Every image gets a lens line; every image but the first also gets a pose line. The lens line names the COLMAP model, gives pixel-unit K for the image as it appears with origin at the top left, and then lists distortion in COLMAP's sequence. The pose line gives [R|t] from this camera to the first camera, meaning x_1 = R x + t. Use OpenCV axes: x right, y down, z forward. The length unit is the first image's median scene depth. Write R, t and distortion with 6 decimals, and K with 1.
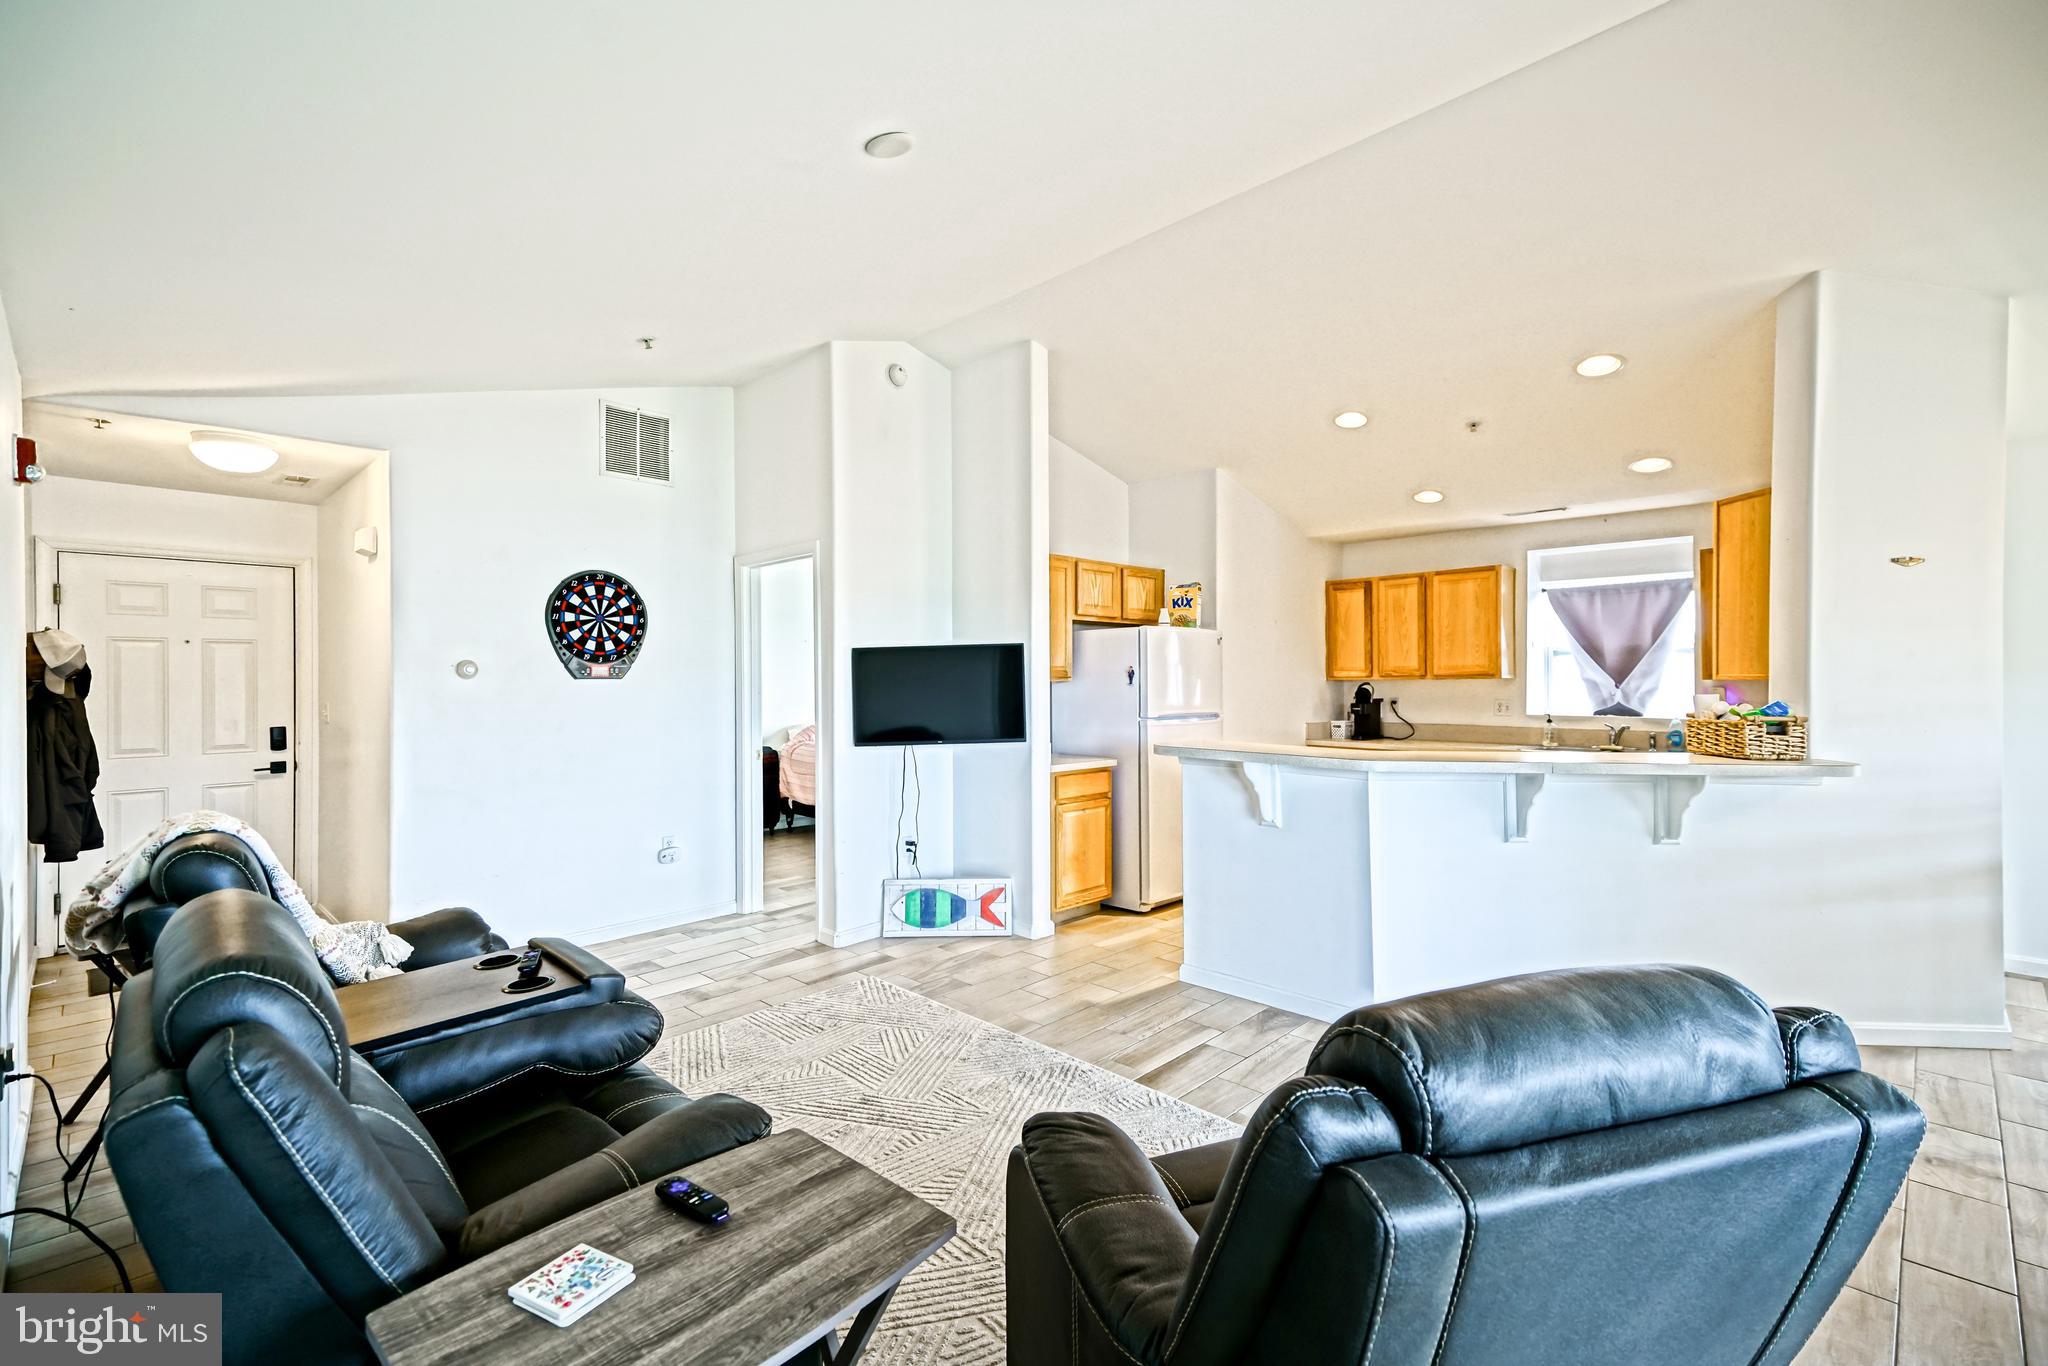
lens RADIAL K [[892.7, 0, 1018.1], [0, 892.7, 676.5], [0, 0, 1]] dist [0.040697, 0.000098]
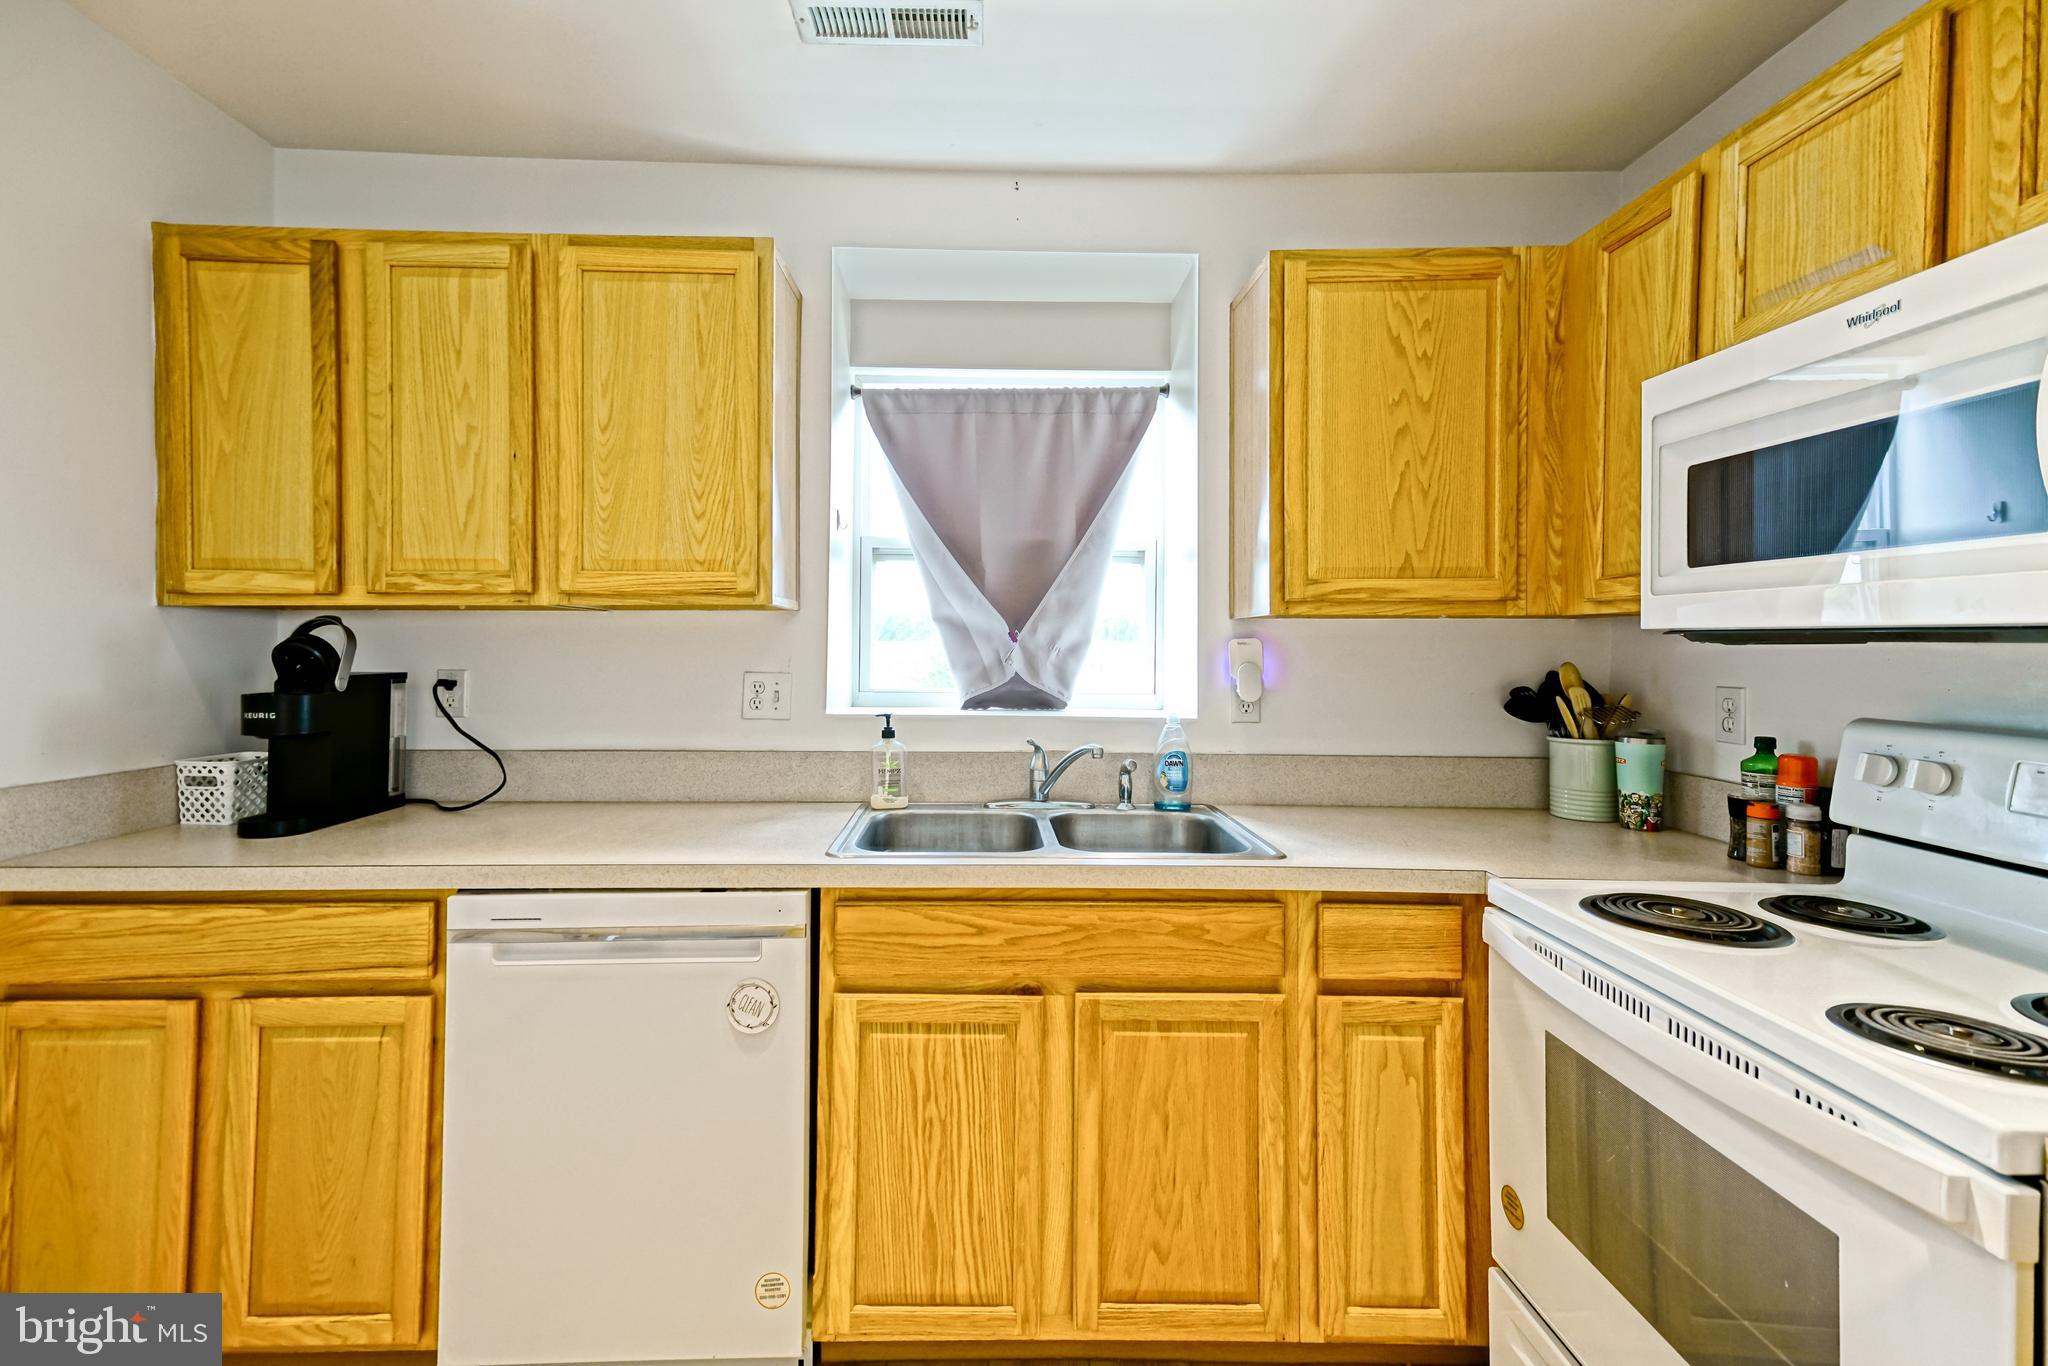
lens RADIAL K [[904.9, 0, 980.8], [0, 904.9, 643.0], [0, 0, 1]] dist [0.039171, -0.000295]
pose [[0.710323, 0.008003, 0.703830, 0.464833], [-0.012308, 0.999924, 0.001051, 0.017290], [-0.703768, -0.009410, 0.710368, 0.921306]]
